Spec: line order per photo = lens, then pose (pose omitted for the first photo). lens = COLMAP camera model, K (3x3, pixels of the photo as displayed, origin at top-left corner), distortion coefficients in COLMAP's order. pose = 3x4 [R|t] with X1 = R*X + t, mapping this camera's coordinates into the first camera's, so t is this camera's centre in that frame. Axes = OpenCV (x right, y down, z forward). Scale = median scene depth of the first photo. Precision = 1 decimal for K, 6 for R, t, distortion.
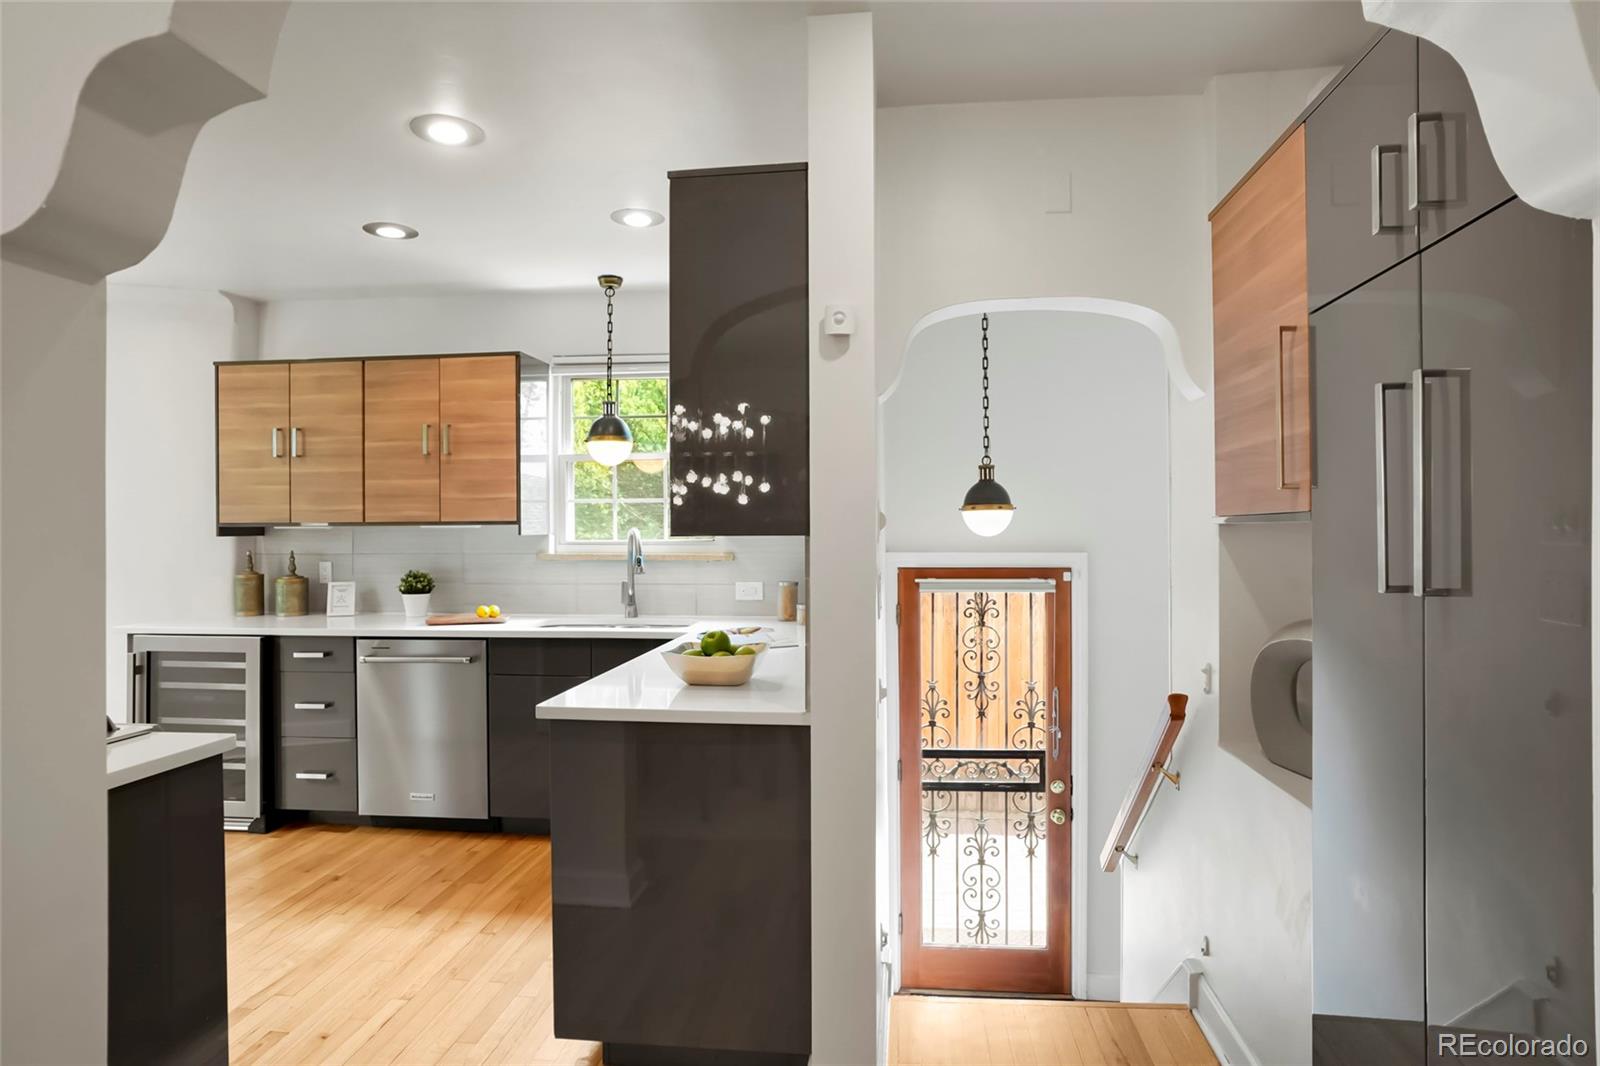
lens RADIAL K [[862.0, 0, 792.6], [0, 862.0, 532.8], [0, 0, 1]] dist [-0.031775, 0.018193]
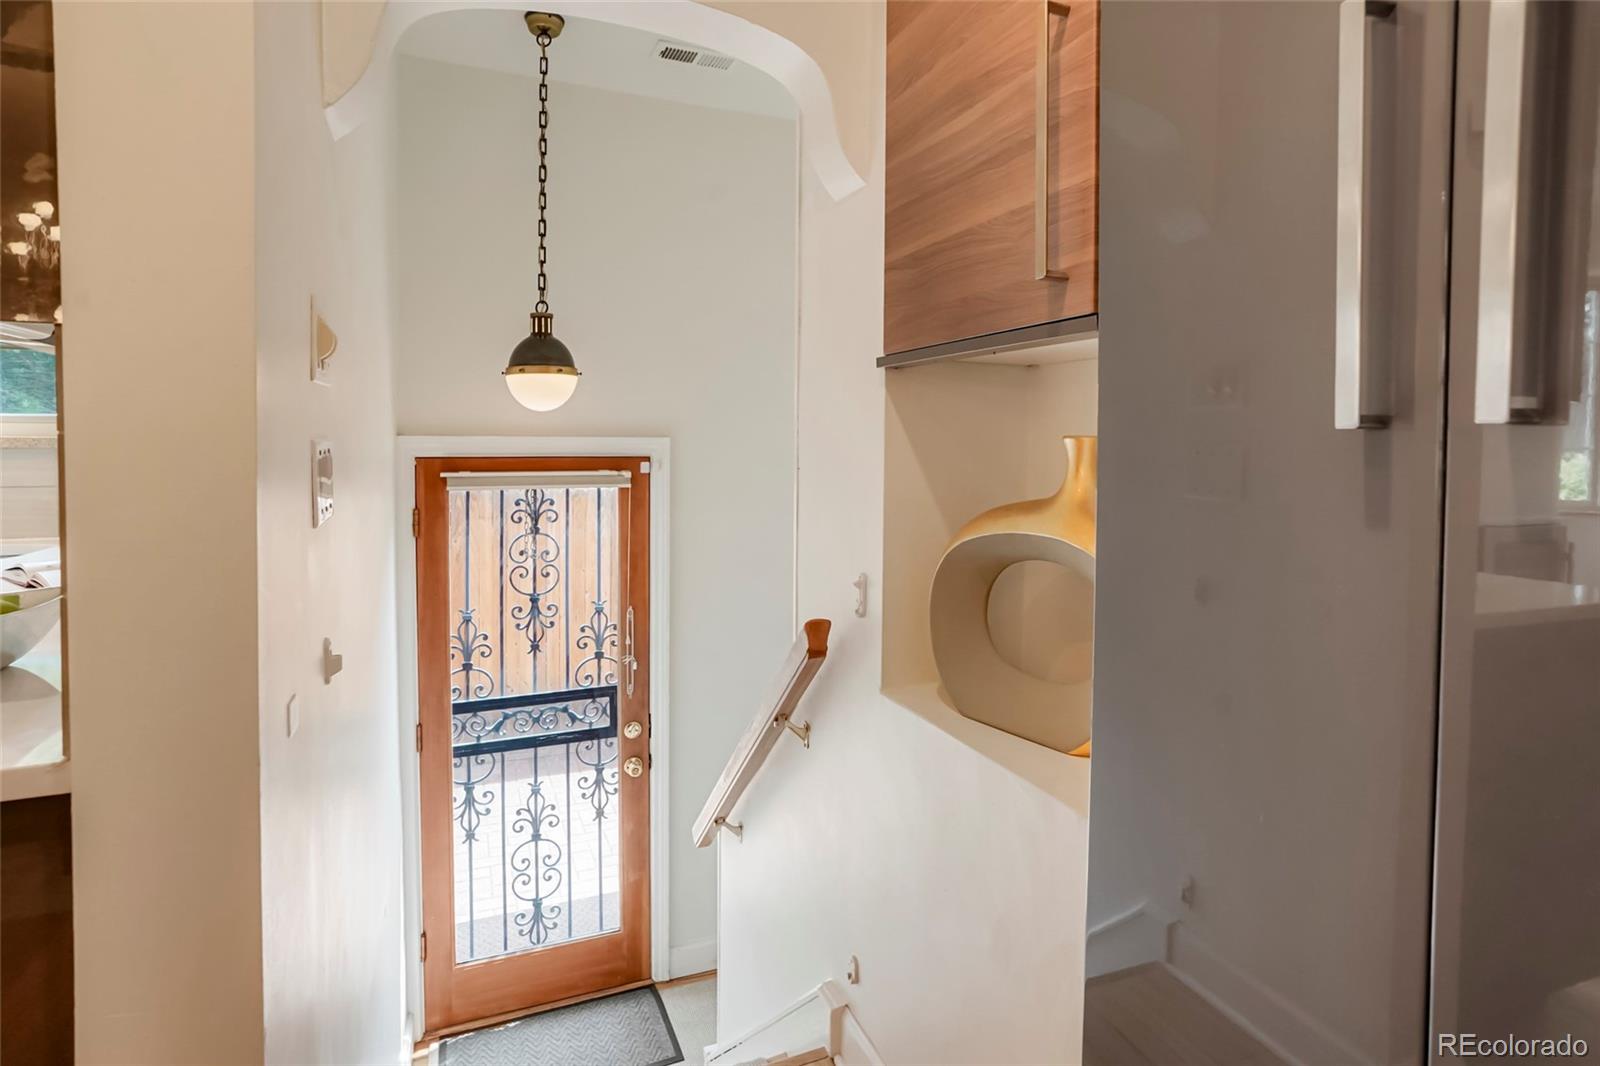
lens RADIAL K [[838.3, 0, 823.8], [0, 838.3, 472.1], [0, 0, 1]] dist [-0.037333, 0.004398]
pose [[0.858266, -0.002332, 0.513200, 0.064068], [-0.015807, 0.999395, 0.030977, 0.028851], [-0.512962, -0.034699, 0.857710, 0.252866]]
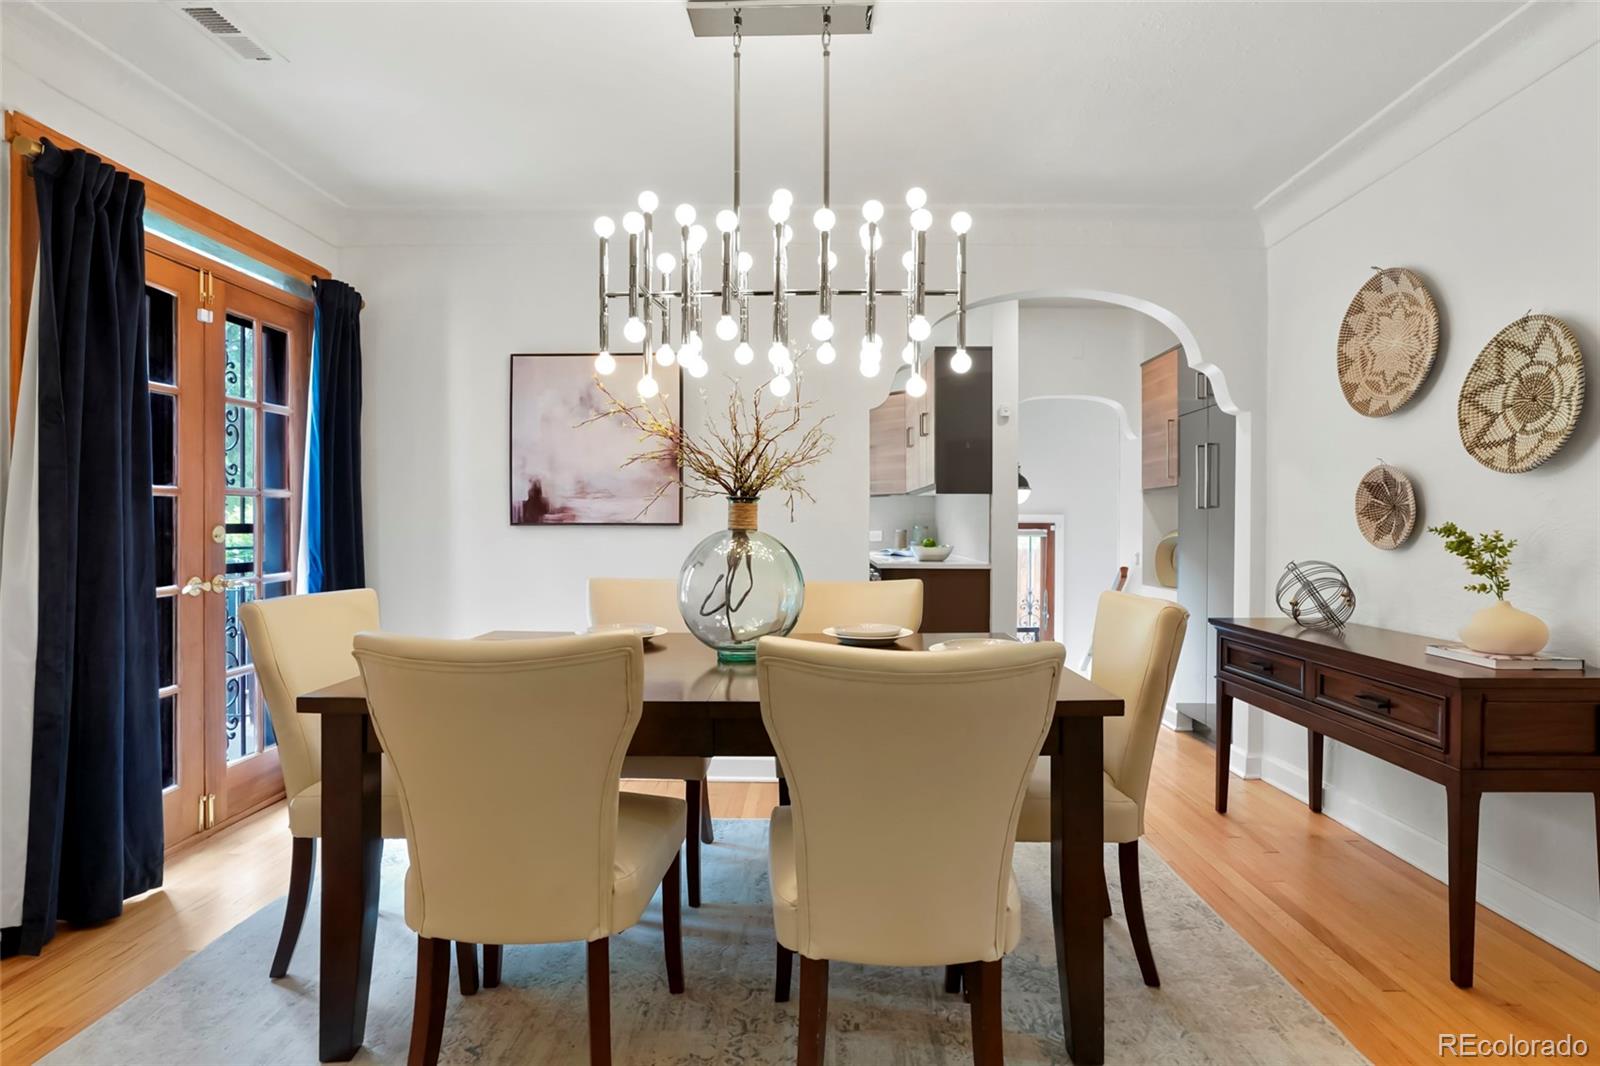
lens RADIAL K [[838.3, 0, 787.1], [0, 838.3, 537.0], [0, 0, 1]] dist [-0.037333, 0.004398]
pose [[0.995891, 0.006255, 0.090343, -0.398917], [-0.007860, 0.999817, 0.017431, 0.044981], [-0.090218, -0.018069, 0.995758, -0.699472]]
